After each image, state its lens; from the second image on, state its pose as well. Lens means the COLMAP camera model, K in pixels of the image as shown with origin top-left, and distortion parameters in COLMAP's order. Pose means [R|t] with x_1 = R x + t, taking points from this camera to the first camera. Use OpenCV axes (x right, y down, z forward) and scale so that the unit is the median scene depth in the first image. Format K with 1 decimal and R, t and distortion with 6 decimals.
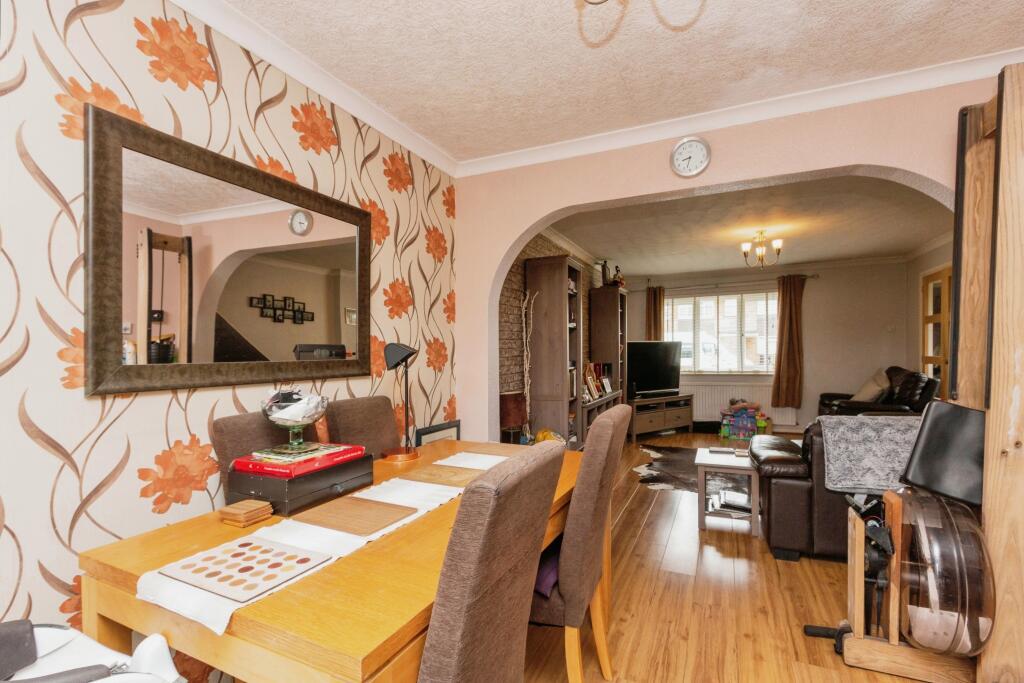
lens RADIAL K [[469.6, 0, 510.8], [0, 469.6, 347.7], [0, 0, 1]] dist [-0.000920, -0.001699]
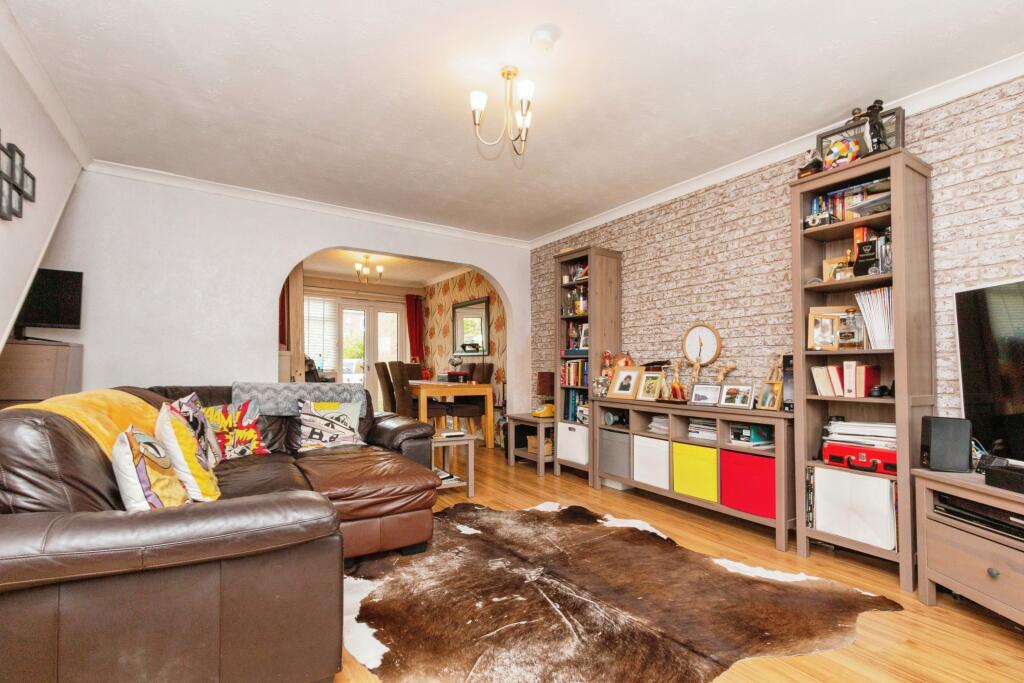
lens RADIAL K [[469.6, 0, 512.4], [0, 469.6, 345.1], [0, 0, 1]] dist [-0.000920, -0.001699]
pose [[-0.542418, -0.018505, -0.839905, 1.016272], [0.002275, 0.999721, -0.023496, 0.034853], [0.840106, -0.014656, -0.542225, 1.359242]]
